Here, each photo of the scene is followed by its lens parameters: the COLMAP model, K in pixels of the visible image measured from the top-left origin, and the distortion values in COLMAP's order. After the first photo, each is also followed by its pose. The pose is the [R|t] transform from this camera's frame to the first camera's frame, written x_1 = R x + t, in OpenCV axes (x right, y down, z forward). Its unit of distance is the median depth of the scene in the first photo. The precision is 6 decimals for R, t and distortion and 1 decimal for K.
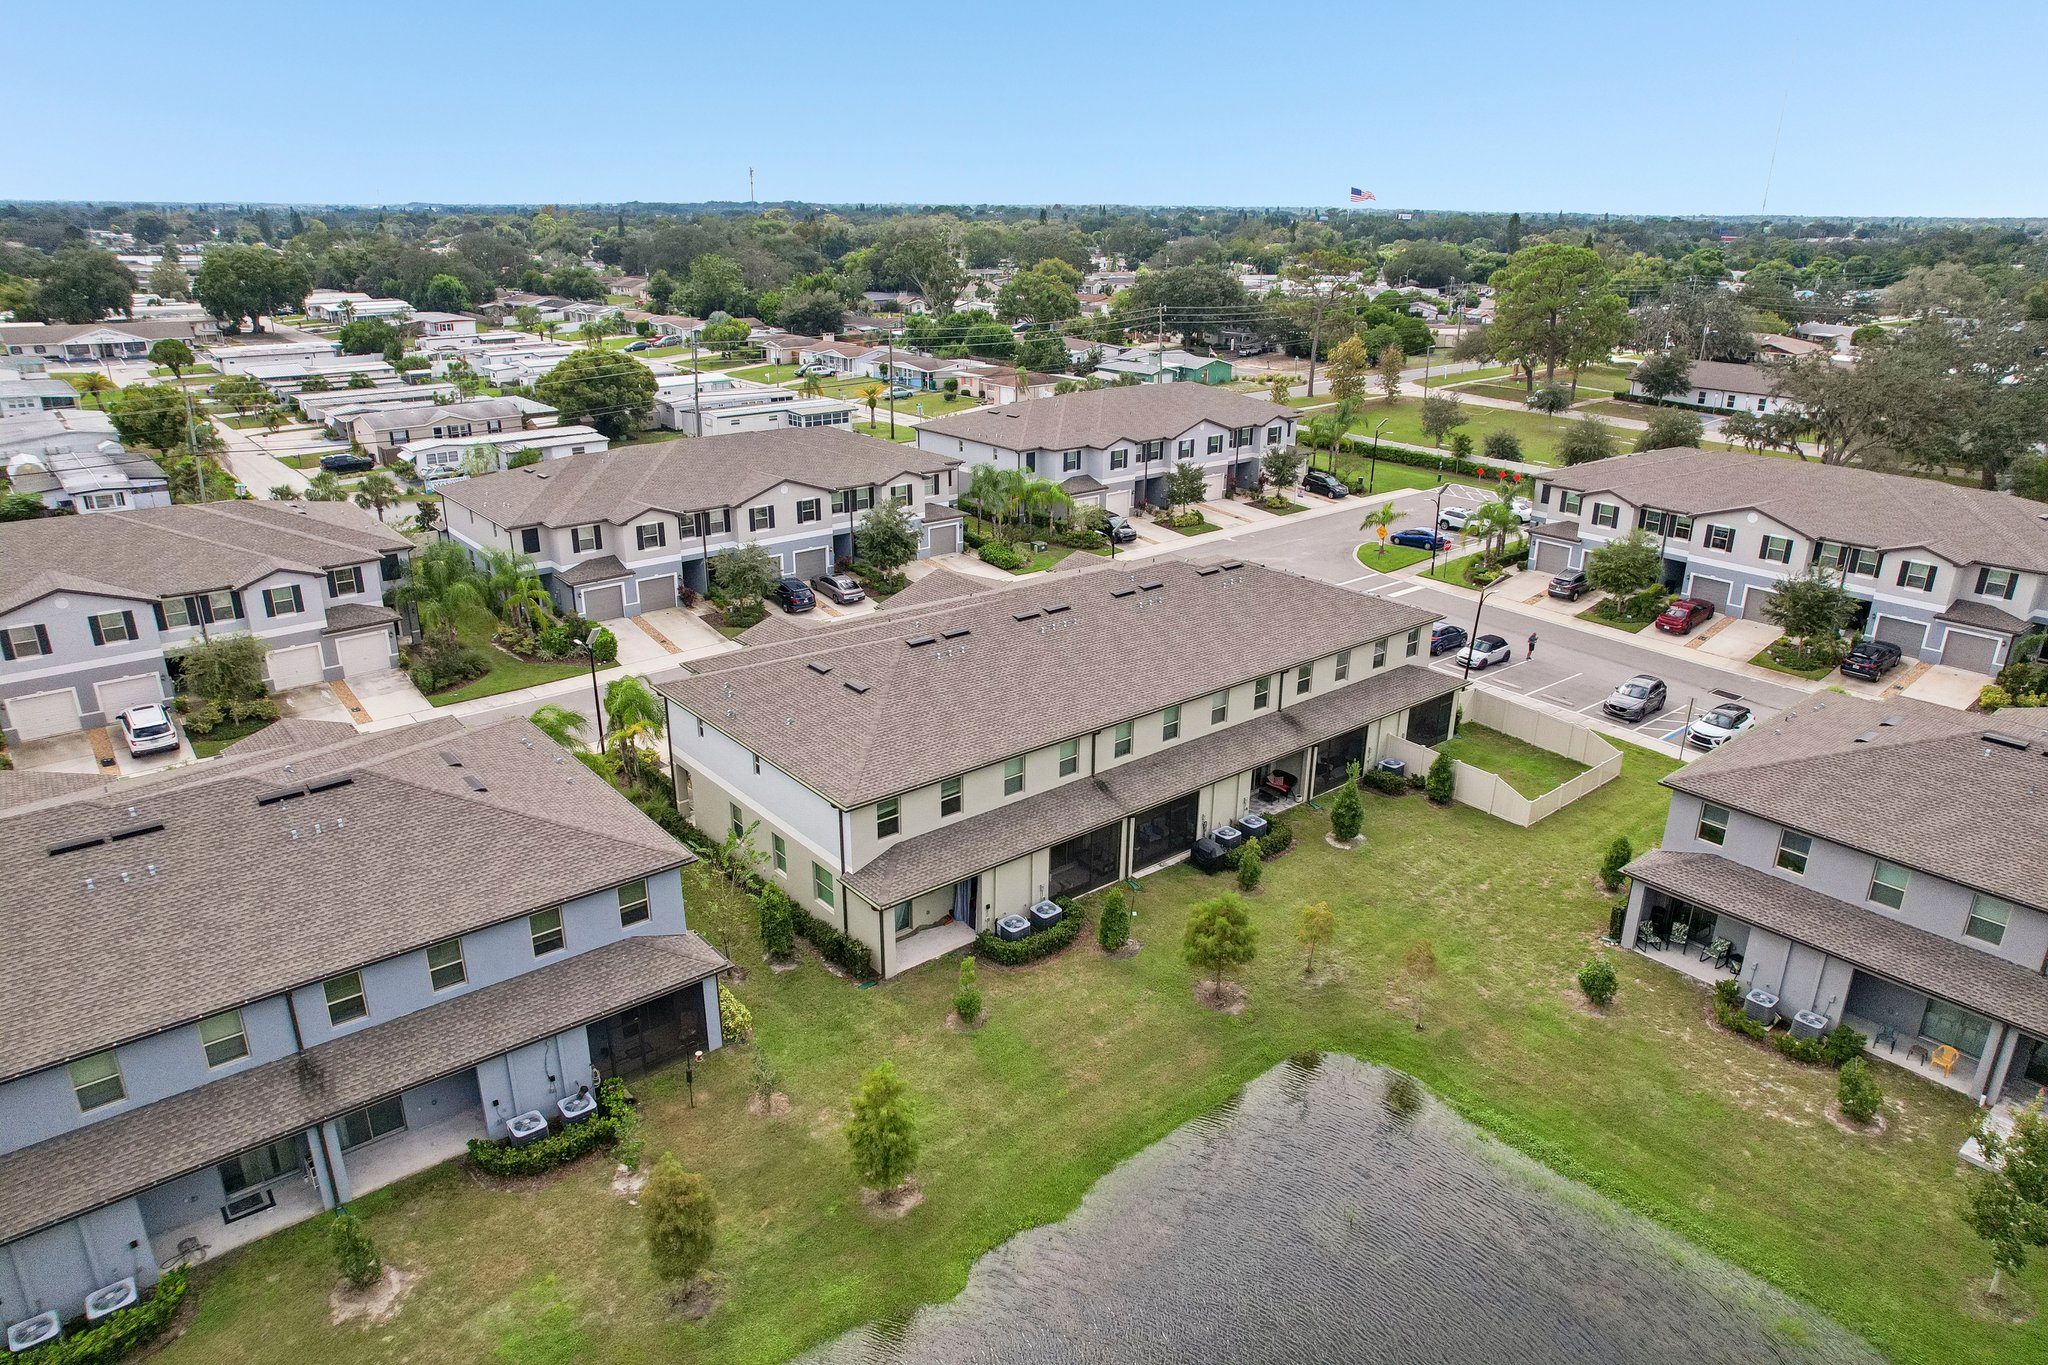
lens RADIAL K [[1307.3, 0, 1020.7], [0, 1307.3, 688.8], [0, 0, 1]] dist [-0.065618, 0.055344]
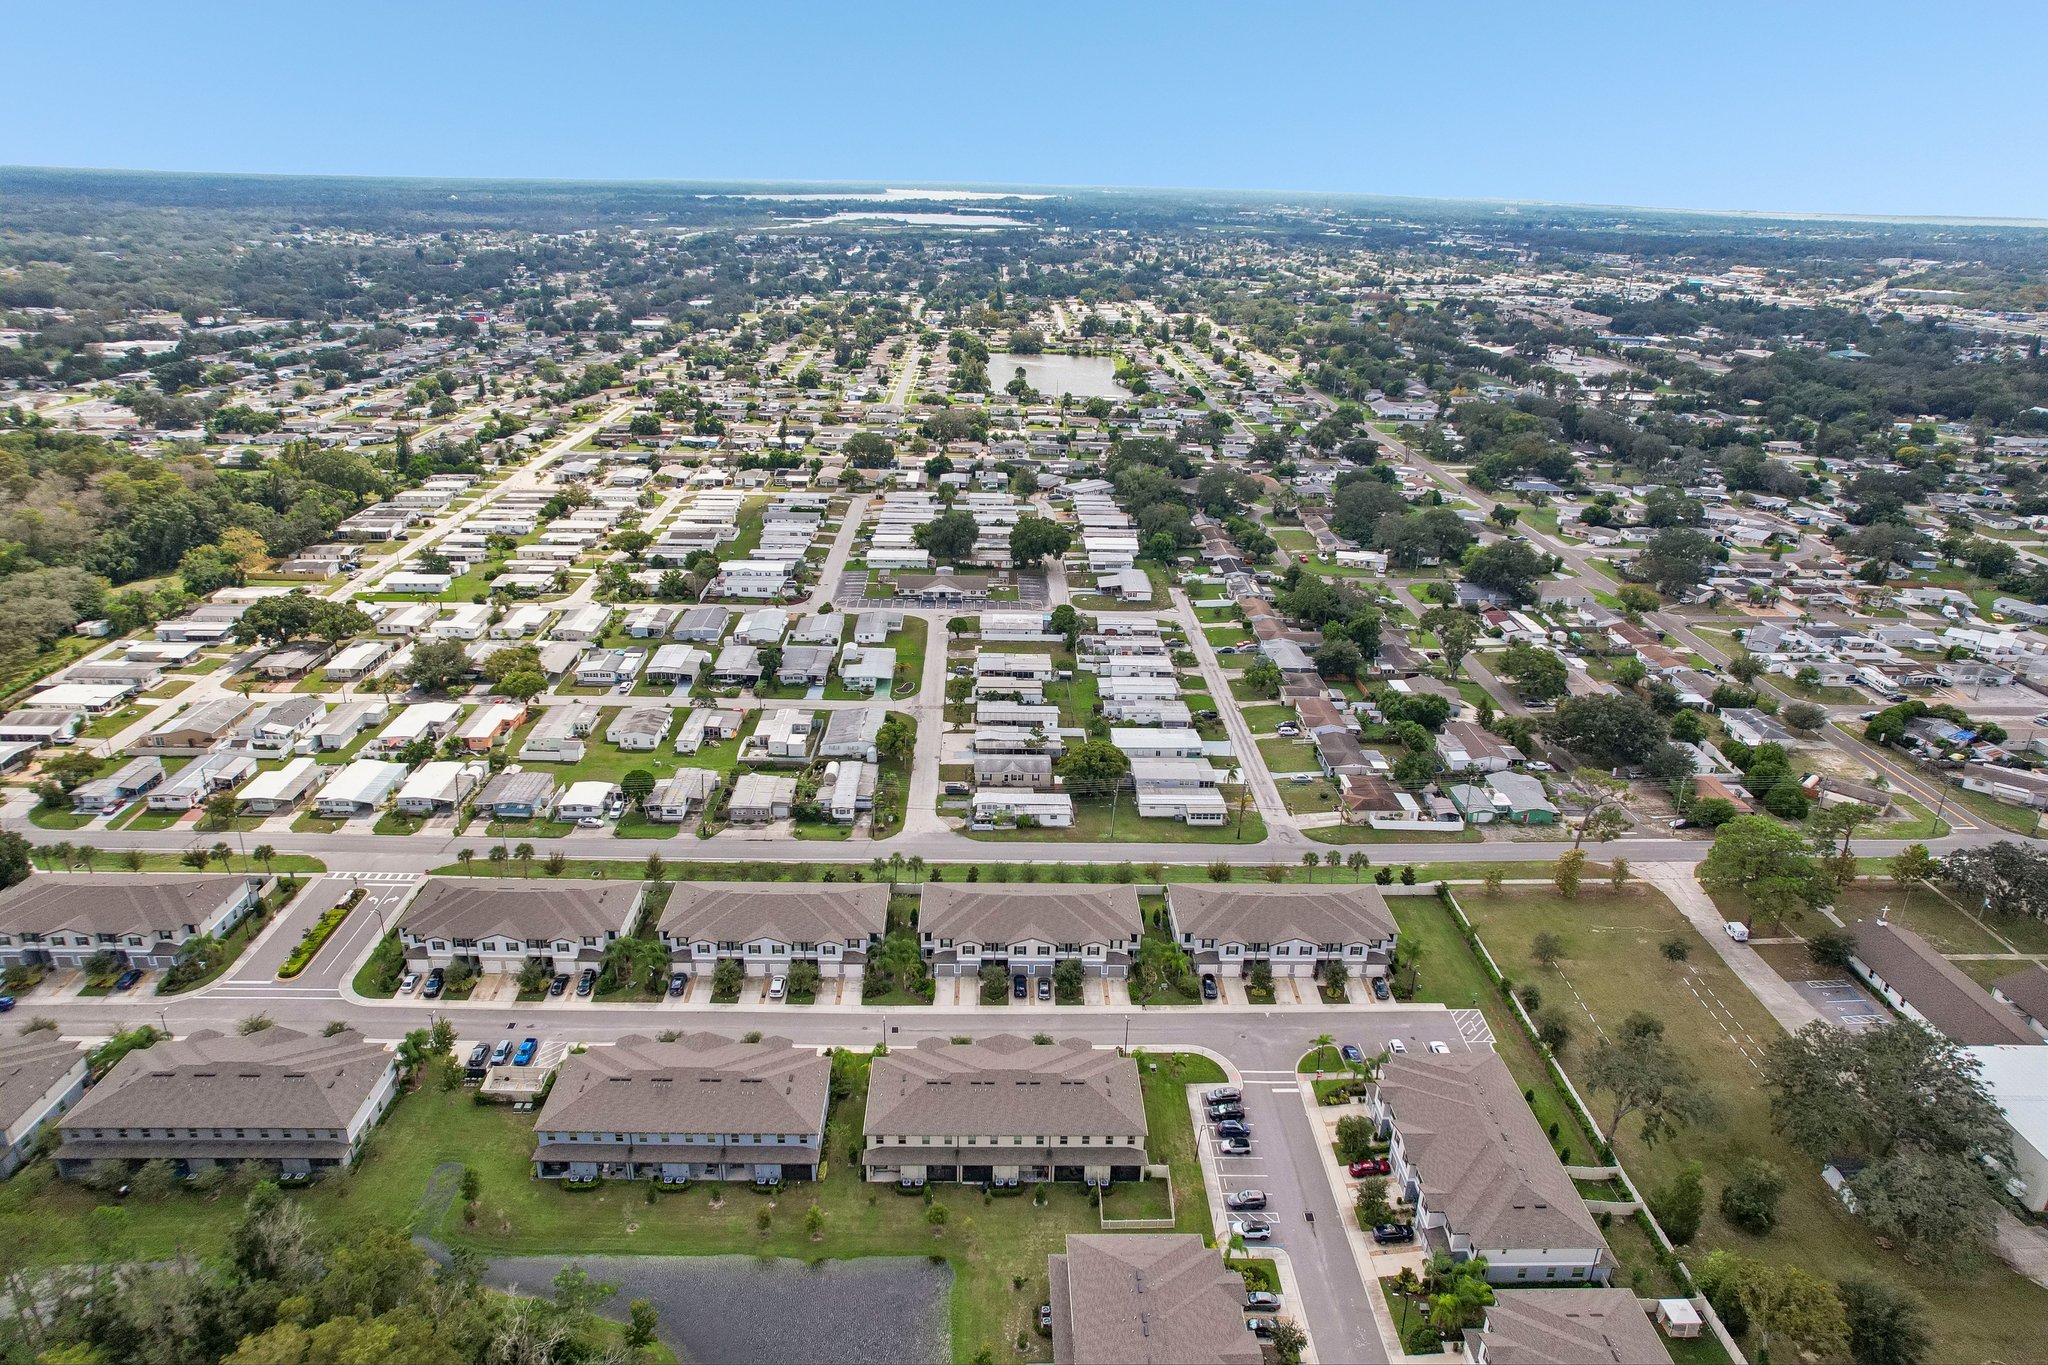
lens RADIAL K [[1307.3, 0, 1020.7], [0, 1307.3, 688.8], [0, 0, 1]] dist [-0.065618, 0.055344]
pose [[0.785324, 0.237380, -0.571766, 1.196192], [-0.232519, 0.969048, 0.082953, -0.913127], [0.573760, 0.067801, 0.816212, -1.078733]]
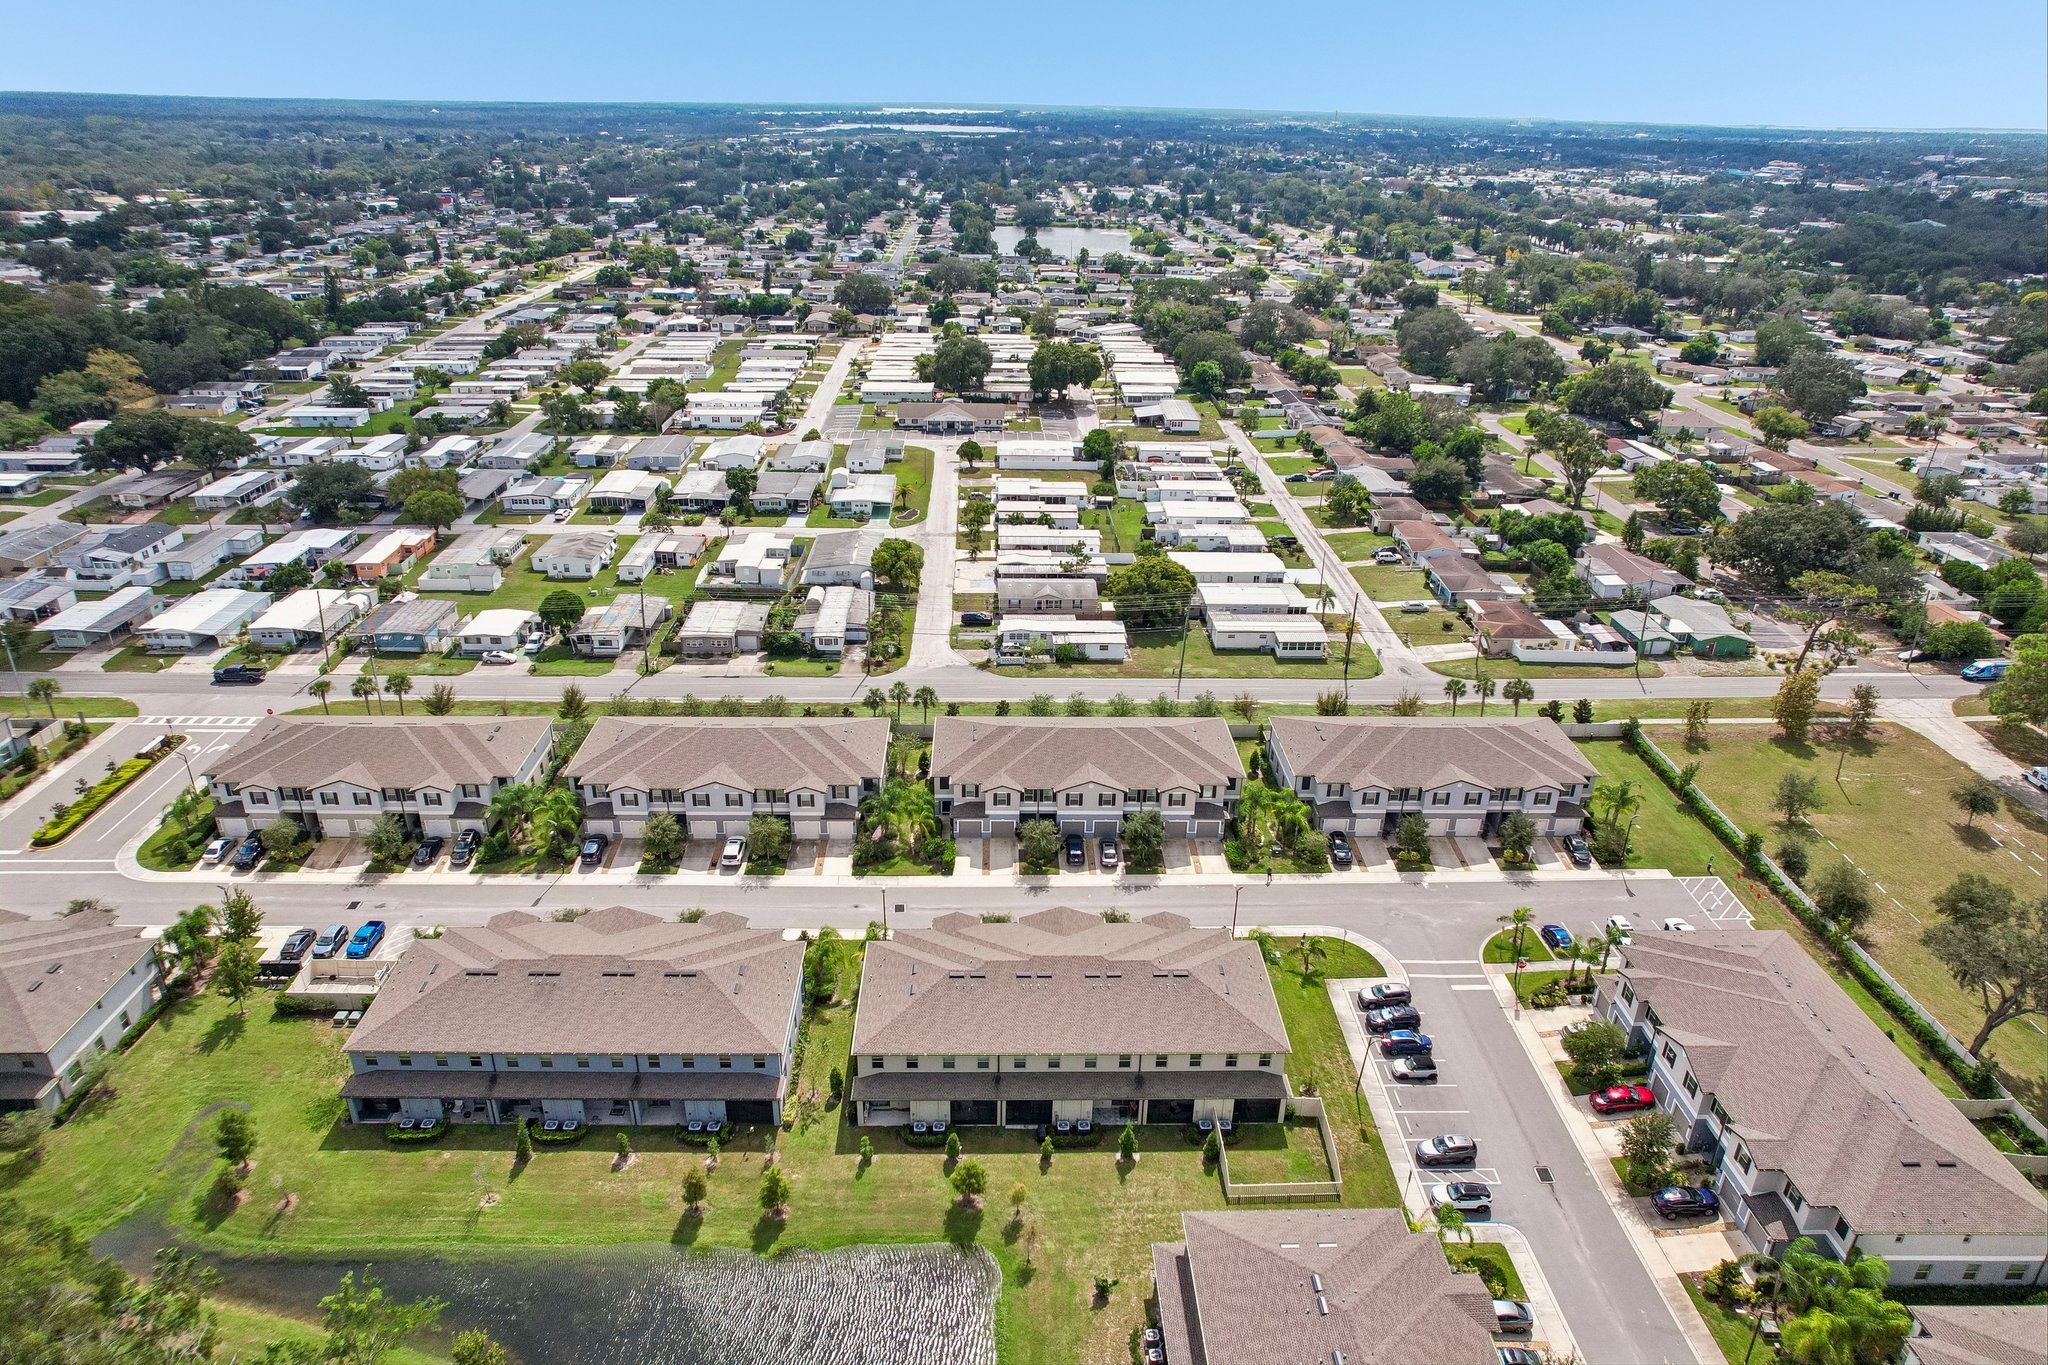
lens RADIAL K [[1307.3, 0, 1020.7], [0, 1307.3, 688.8], [0, 0, 1]] dist [-0.065618, 0.055344]
pose [[0.786085, 0.261833, -0.559924, 0.748052], [-0.226590, 0.964856, 0.133075, -0.555495], [0.575089, 0.022265, 0.817788, -0.455206]]
